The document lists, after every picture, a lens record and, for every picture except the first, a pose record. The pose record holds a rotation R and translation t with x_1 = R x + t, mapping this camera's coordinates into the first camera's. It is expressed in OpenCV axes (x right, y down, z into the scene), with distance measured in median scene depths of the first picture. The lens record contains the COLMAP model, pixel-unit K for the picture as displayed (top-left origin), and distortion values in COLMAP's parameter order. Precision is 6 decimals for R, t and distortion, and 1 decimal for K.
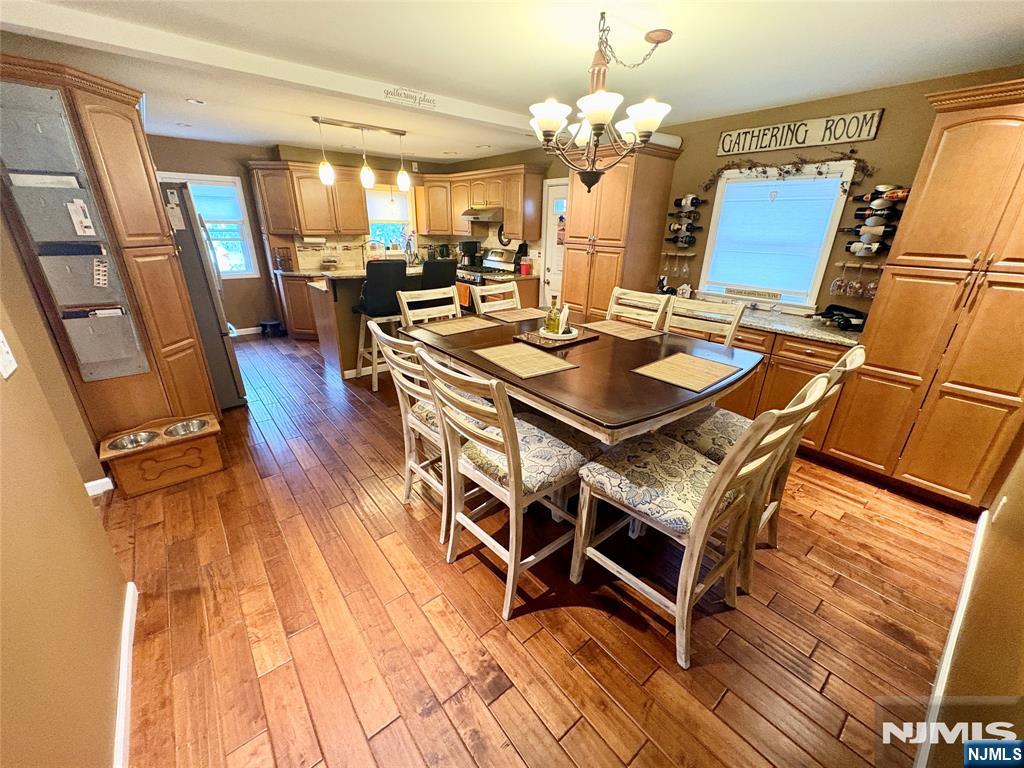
lens RADIAL K [[405.3, 0, 510.6], [0, 405.3, 383.6], [0, 0, 1]] dist [0.001221, 0.000253]
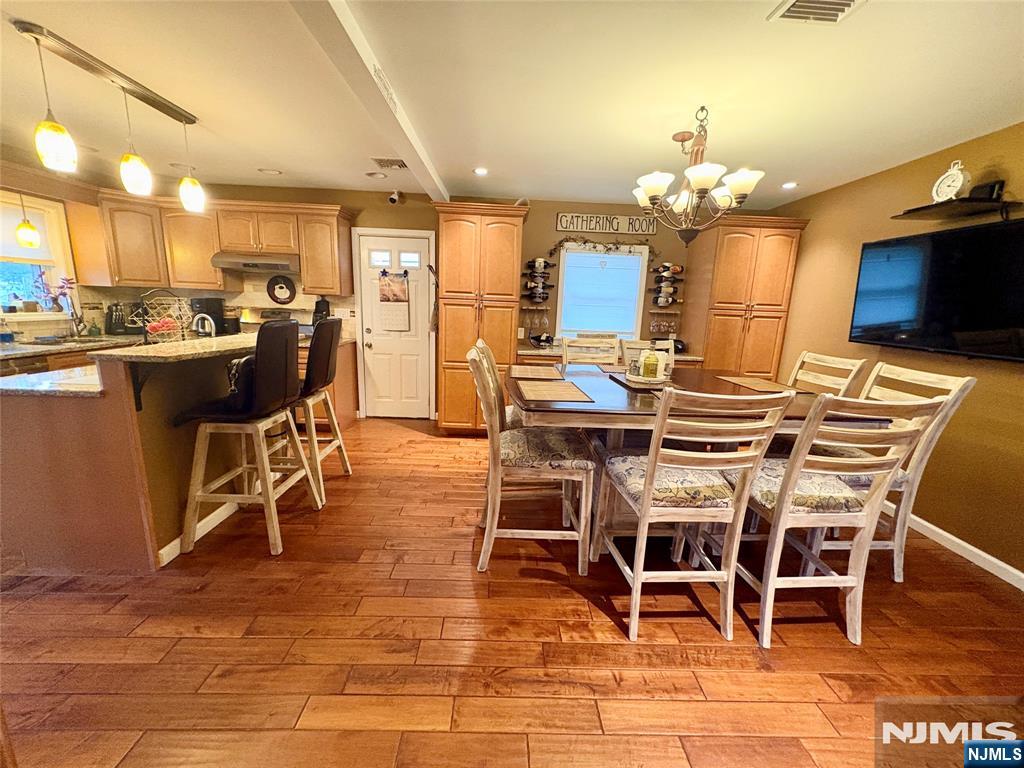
lens RADIAL K [[405.3, 0, 509.3], [0, 405.3, 386.6], [0, 0, 1]] dist [0.001221, 0.000253]
pose [[0.616702, -0.157010, 0.771380, -0.604960], [0.264221, 0.964346, -0.014952, -0.123659], [-0.741530, 0.213035, 0.636199, 0.426624]]
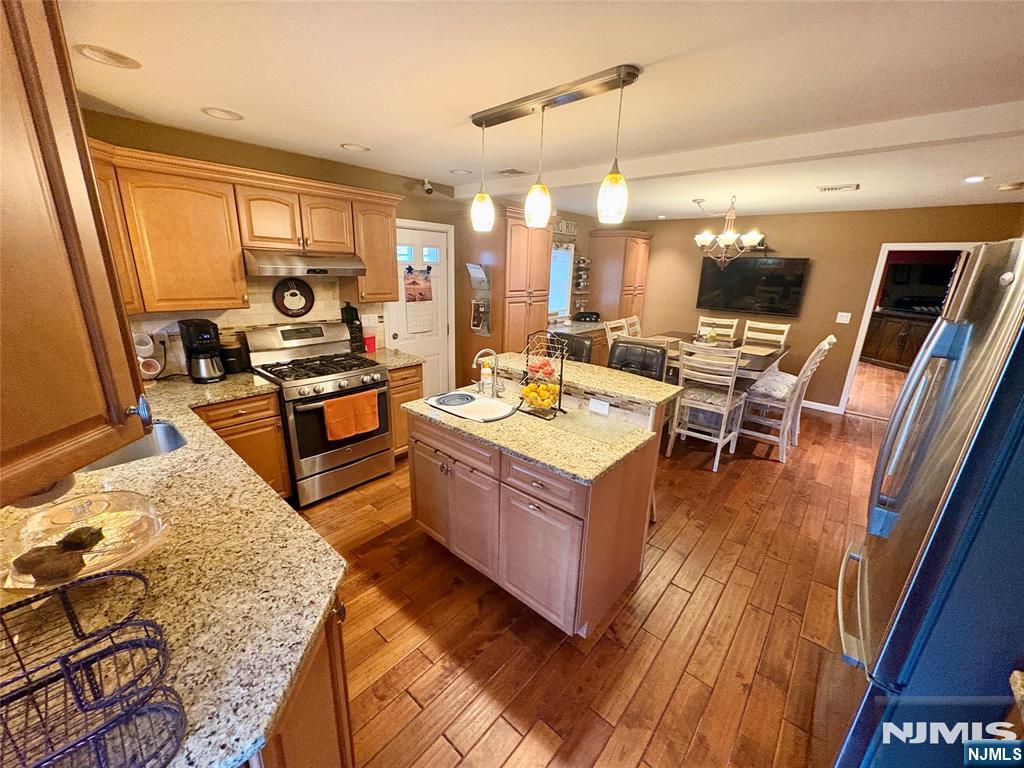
lens RADIAL K [[405.3, 0, 508.8], [0, 405.3, 383.0], [0, 0, 1]] dist [0.001221, 0.000253]
pose [[-0.166488, -0.298096, 0.939904, -1.012072], [0.331540, 0.880788, 0.338074, -0.596794], [-0.928635, 0.367901, -0.047810, 1.352057]]
